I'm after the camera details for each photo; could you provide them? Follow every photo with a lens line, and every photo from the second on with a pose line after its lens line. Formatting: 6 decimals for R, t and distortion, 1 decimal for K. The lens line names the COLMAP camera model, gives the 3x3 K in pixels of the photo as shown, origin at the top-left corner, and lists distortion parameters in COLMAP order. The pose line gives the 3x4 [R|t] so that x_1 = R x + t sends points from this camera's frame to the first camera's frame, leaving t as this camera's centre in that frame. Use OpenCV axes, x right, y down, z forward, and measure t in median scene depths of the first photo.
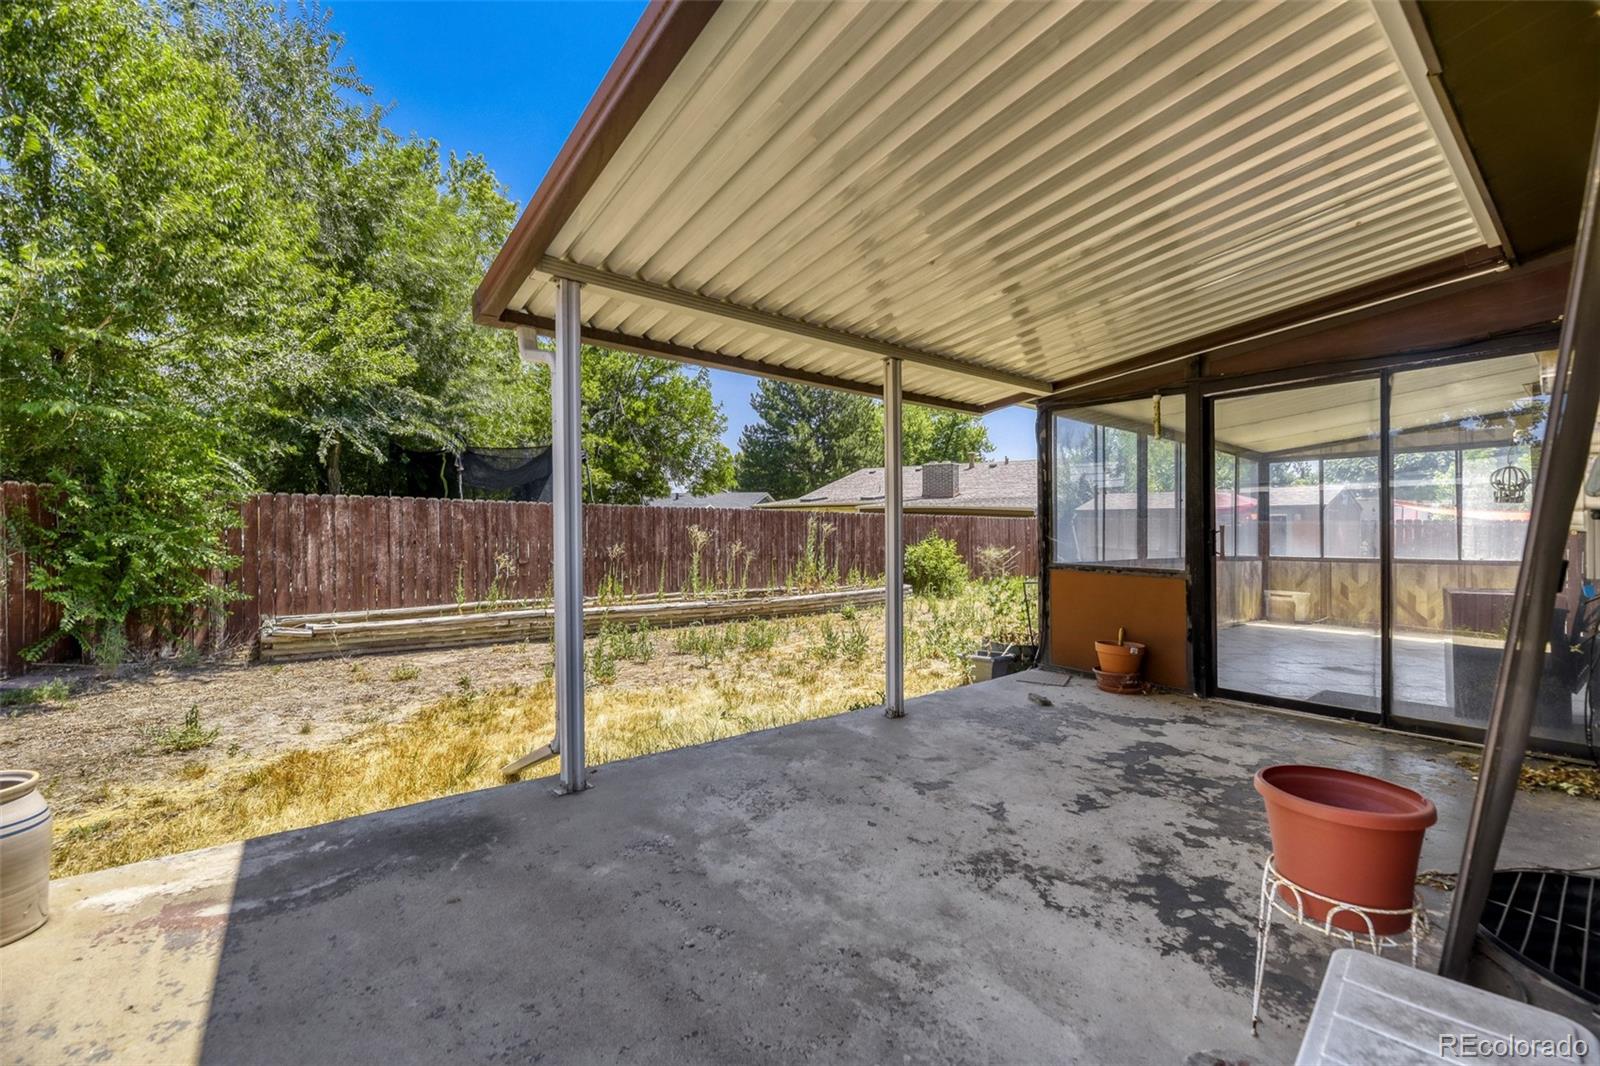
lens RADIAL K [[652.1, 0, 807.3], [0, 652.1, 536.1], [0, 0, 1]] dist [-0.000457, -0.002408]
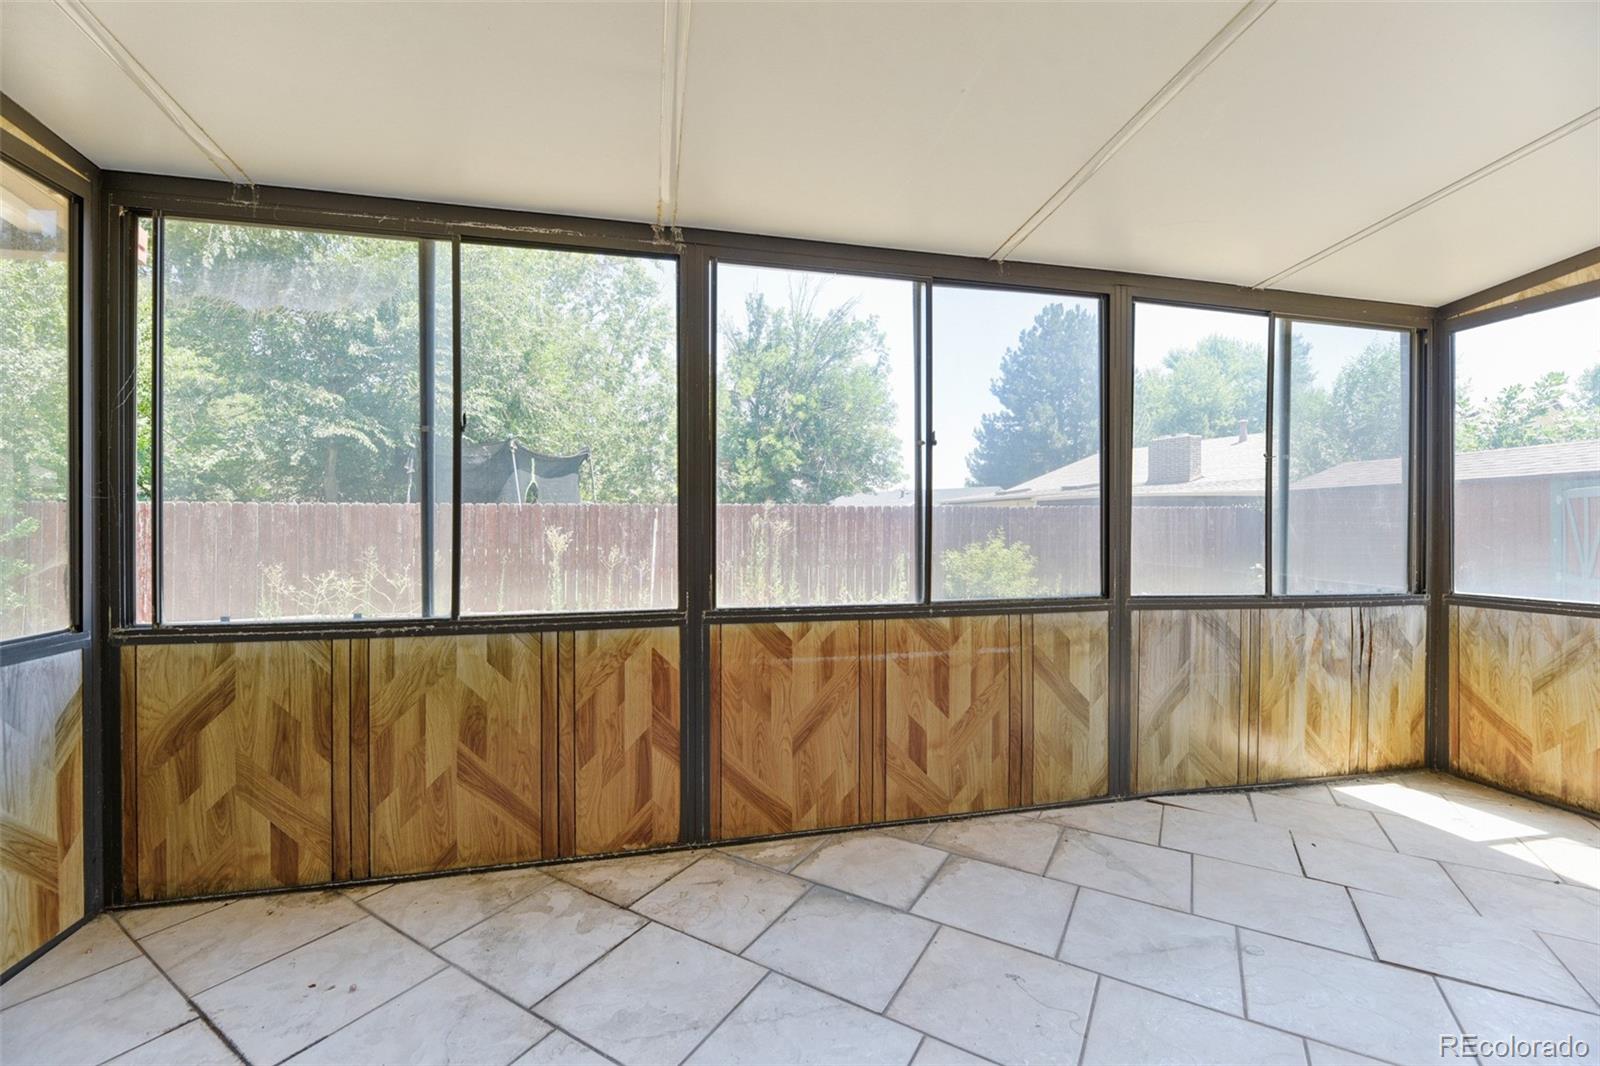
lens RADIAL K [[652.1, 0, 795.9], [0, 652.1, 537.3], [0, 0, 1]] dist [-0.000457, -0.002408]
pose [[0.899231, -0.006367, -0.437428, 0.128911], [0.007808, 0.999968, 0.001495, -0.000945], [0.437405, -0.004760, 0.899252, 0.123805]]
